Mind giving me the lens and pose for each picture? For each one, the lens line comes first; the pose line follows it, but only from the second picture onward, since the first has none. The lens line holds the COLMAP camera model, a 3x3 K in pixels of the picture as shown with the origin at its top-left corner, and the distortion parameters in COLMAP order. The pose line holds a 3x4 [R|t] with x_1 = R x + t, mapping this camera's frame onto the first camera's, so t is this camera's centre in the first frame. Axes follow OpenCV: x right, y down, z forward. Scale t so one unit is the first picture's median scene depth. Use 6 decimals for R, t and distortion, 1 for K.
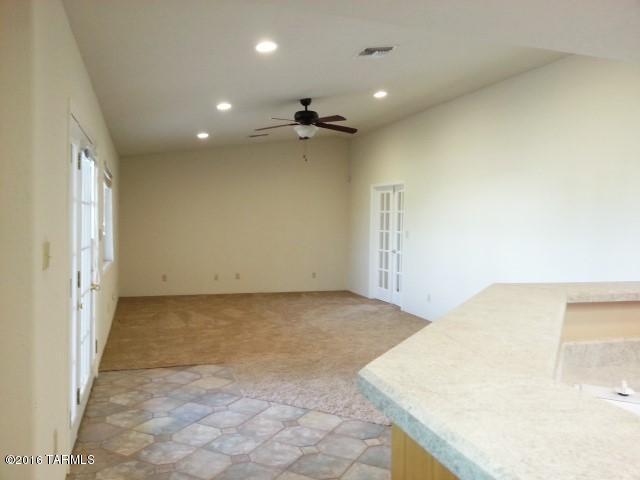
lens RADIAL K [[520.6, 0, 320.0], [0, 520.6, 240.0], [0, 0, 1]] dist [0.165394, -0.266265]
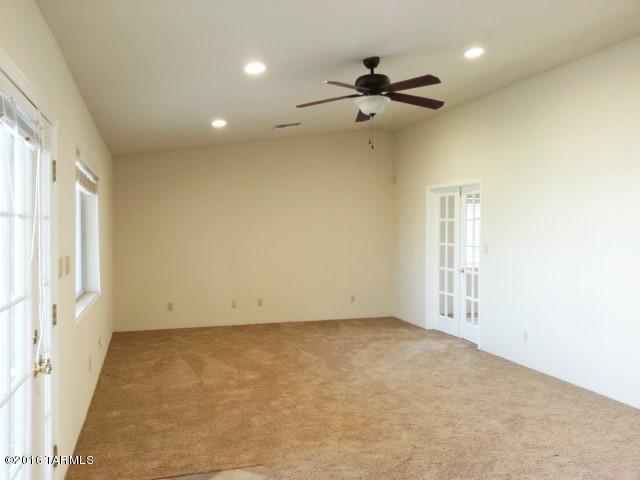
lens RADIAL K [[520.6, 0, 320.0], [0, 520.6, 240.0], [0, 0, 1]] dist [0.165394, -0.266265]
pose [[0.999853, -0.013113, -0.011026, -0.070955], [0.012946, 0.999802, -0.015130, -0.016927], [0.011222, 0.014985, 0.999825, 0.247989]]
